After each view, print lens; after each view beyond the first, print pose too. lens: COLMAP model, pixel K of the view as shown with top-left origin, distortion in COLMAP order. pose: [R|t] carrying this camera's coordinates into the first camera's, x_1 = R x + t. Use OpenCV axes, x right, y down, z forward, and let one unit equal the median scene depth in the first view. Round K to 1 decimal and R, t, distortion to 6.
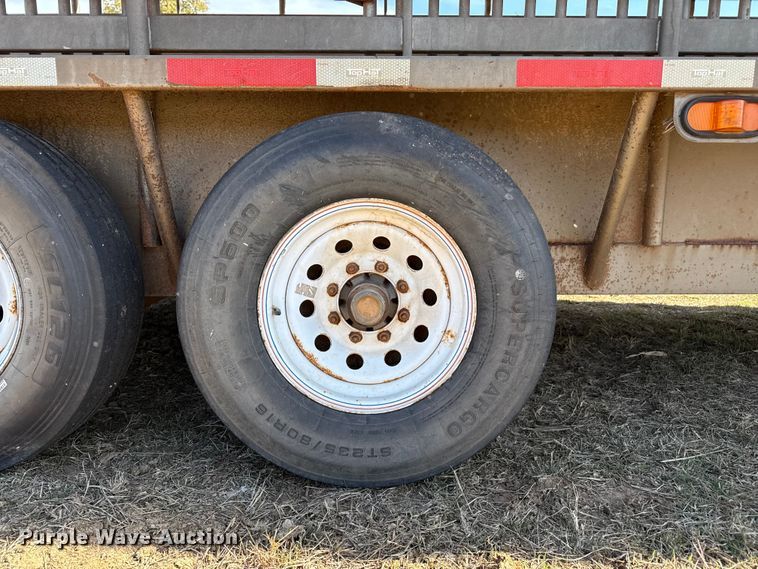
lens RADIAL K [[526.0, 0, 379.7], [0, 526.0, 296.4], [0, 0, 1]] dist [0.057367, -0.099848]
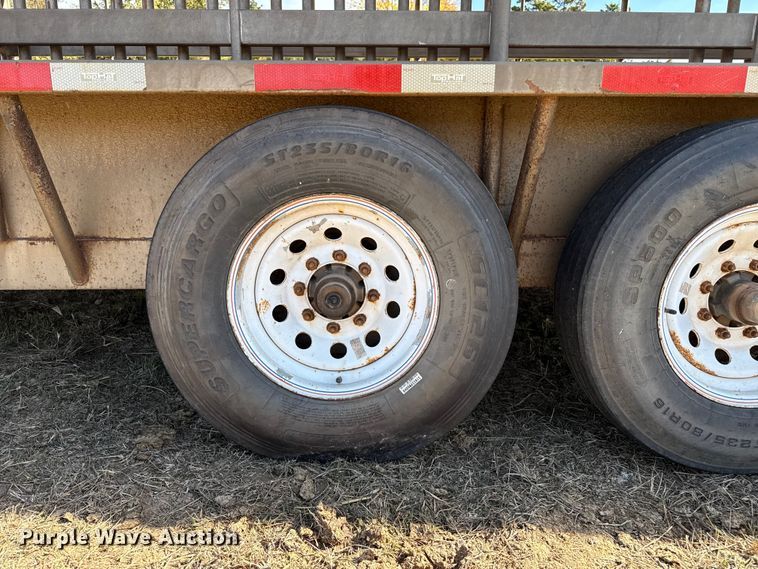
lens RADIAL K [[526.0, 0, 379.7], [0, 526.0, 296.4], [0, 0, 1]] dist [0.057367, -0.099848]
pose [[0.999490, 0.004248, -0.031665, -0.759744], [-0.001943, 0.997368, 0.072483, -0.075491], [0.031889, -0.072384, 0.996867, -0.057210]]
